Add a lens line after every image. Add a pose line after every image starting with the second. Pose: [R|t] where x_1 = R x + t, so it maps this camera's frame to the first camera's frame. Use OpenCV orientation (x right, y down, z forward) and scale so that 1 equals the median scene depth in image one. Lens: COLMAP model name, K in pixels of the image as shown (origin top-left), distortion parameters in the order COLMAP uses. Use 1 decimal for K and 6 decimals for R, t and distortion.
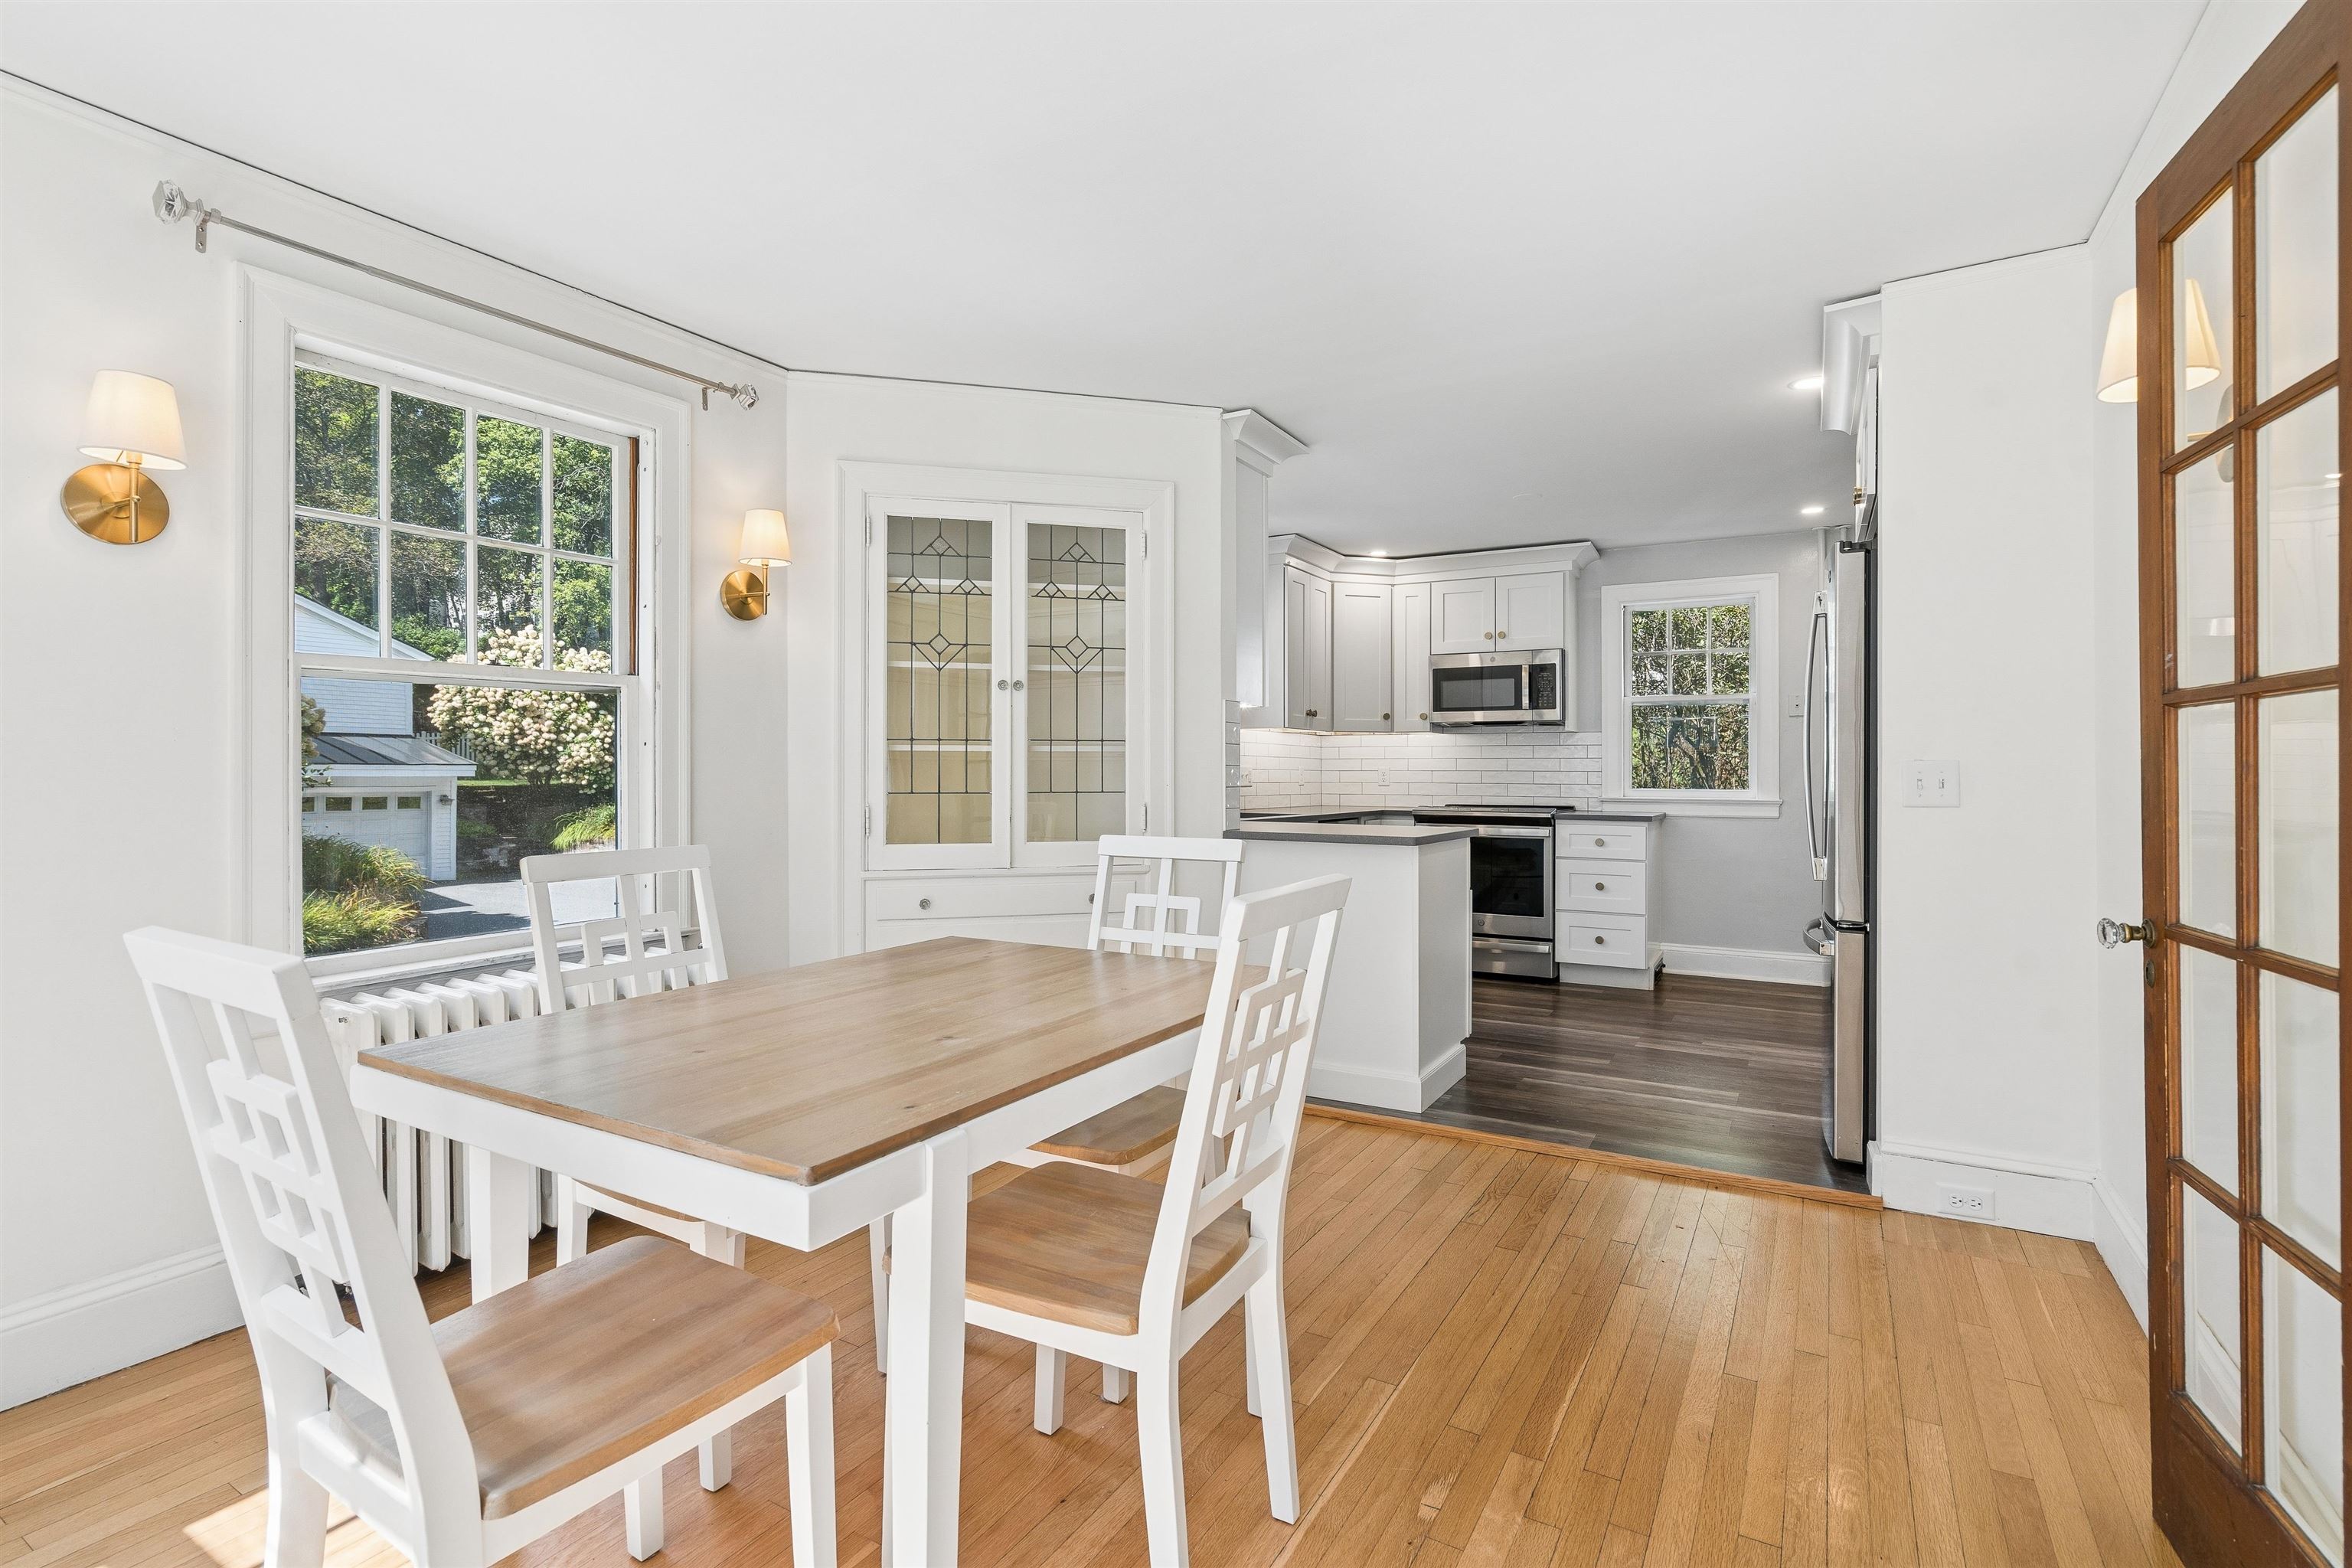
lens RADIAL K [[1075.2, 0, 1186.1], [0, 1075.2, 763.9], [0, 0, 1]] dist [-0.001963, -0.000016]
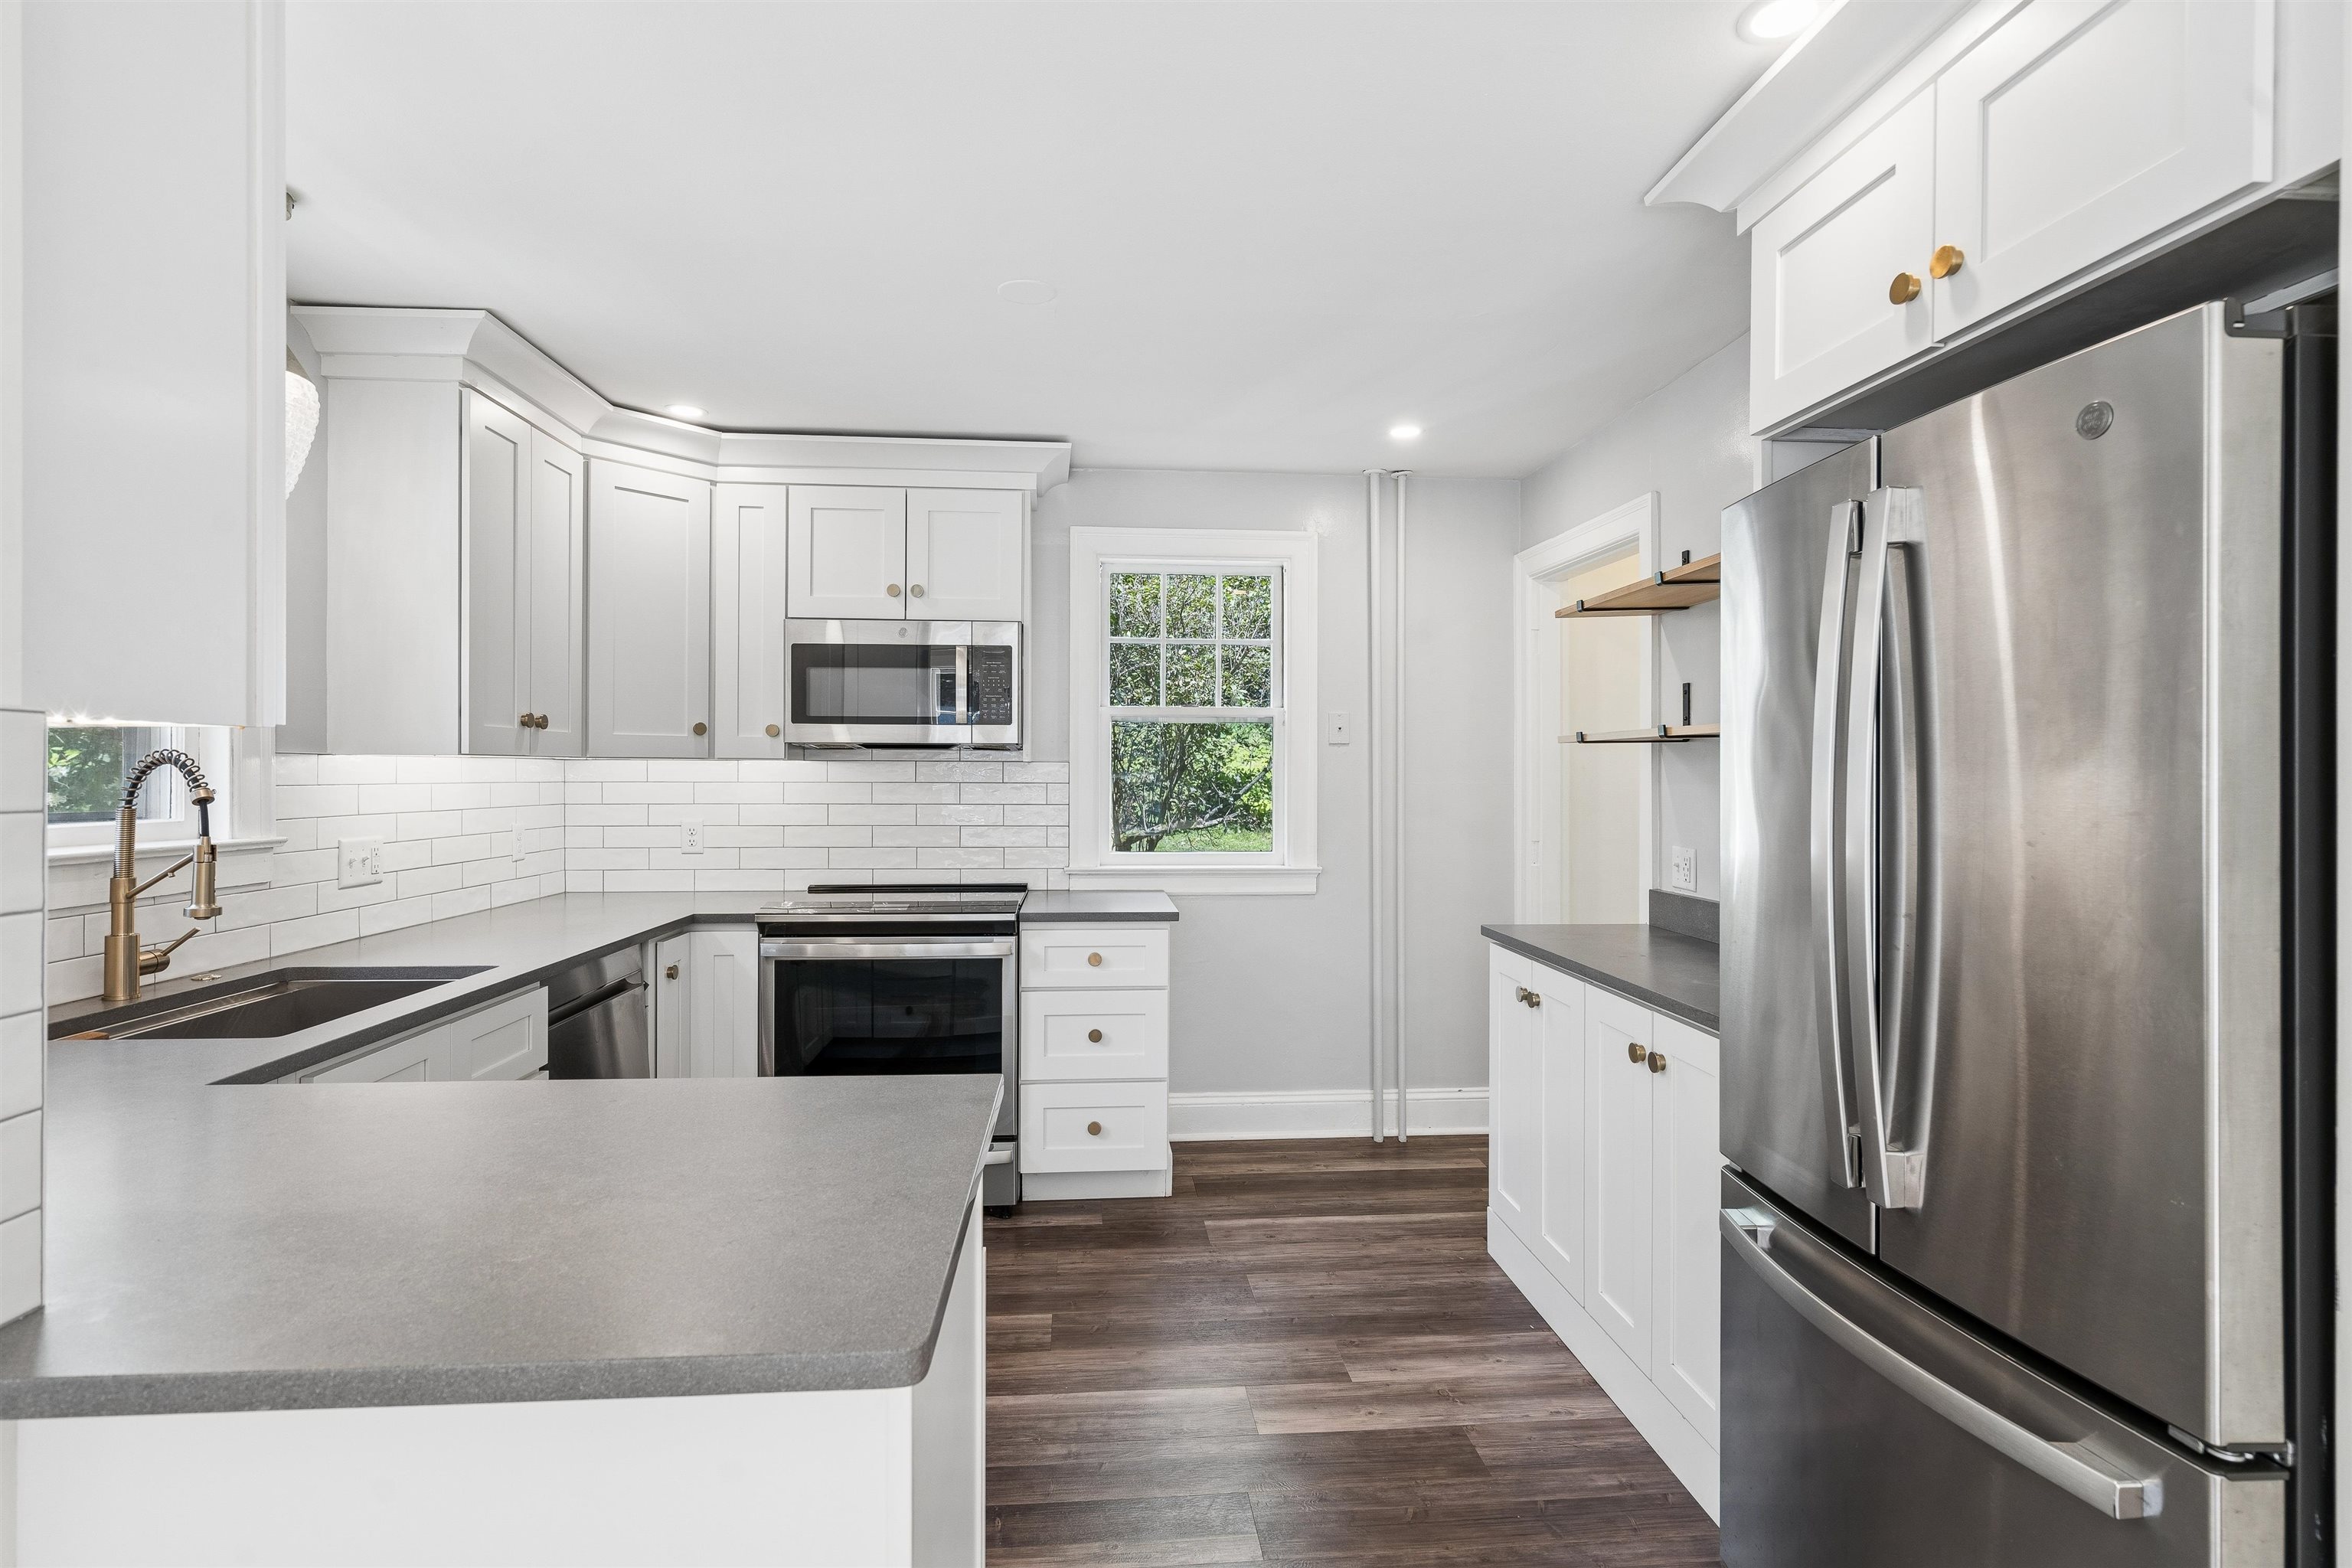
lens RADIAL K [[1125.9, 0, 1156.5], [0, 1125.9, 773.1], [0, 0, 1]] dist [-0.000904, 0.000902]
pose [[0.831420, -0.001849, 0.555642, 0.070793], [-0.005168, 0.999925, 0.011061, -0.031992], [-0.555621, -0.012067, 0.831348, 0.448315]]
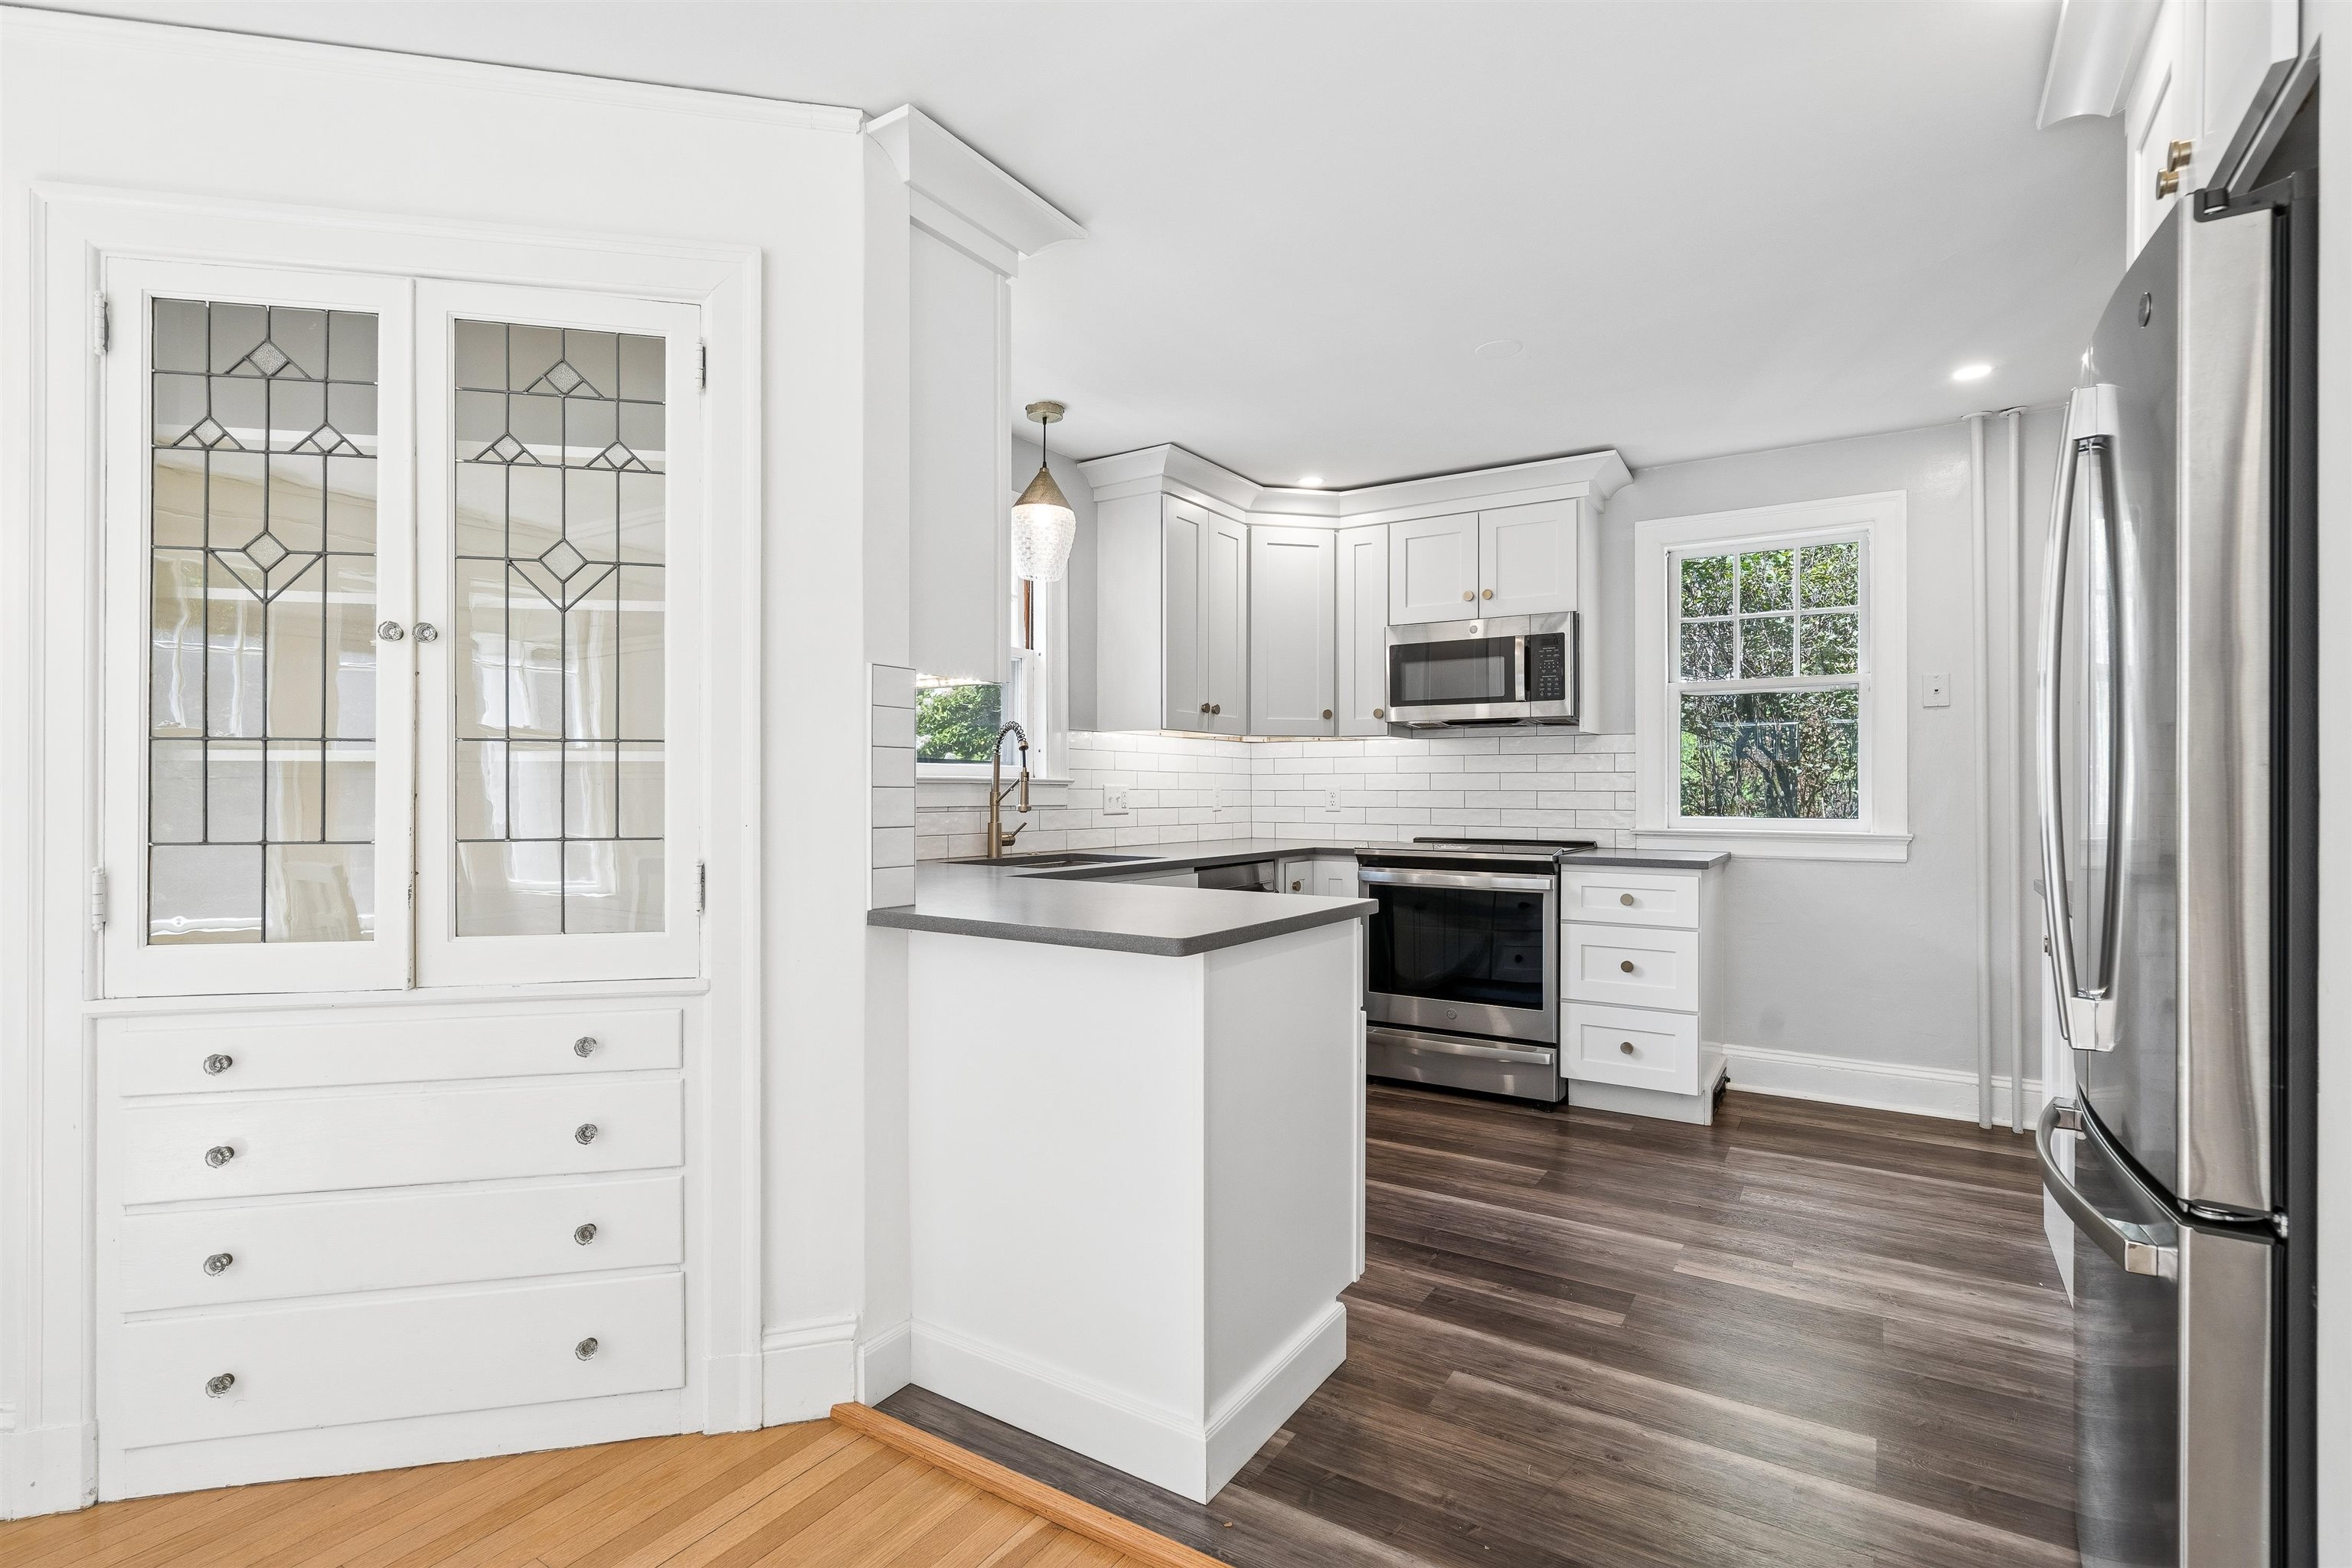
lens RADIAL K [[1084.3, 0, 1176.0], [0, 1084.3, 784.0], [0, 0, 1]] dist [-0.002193, 0.000292]
pose [[0.998383, -0.002207, -0.056803, 0.137077], [0.002424, 0.999990, 0.003749, -0.001027], [0.056794, -0.003881, 0.998378, 0.300856]]
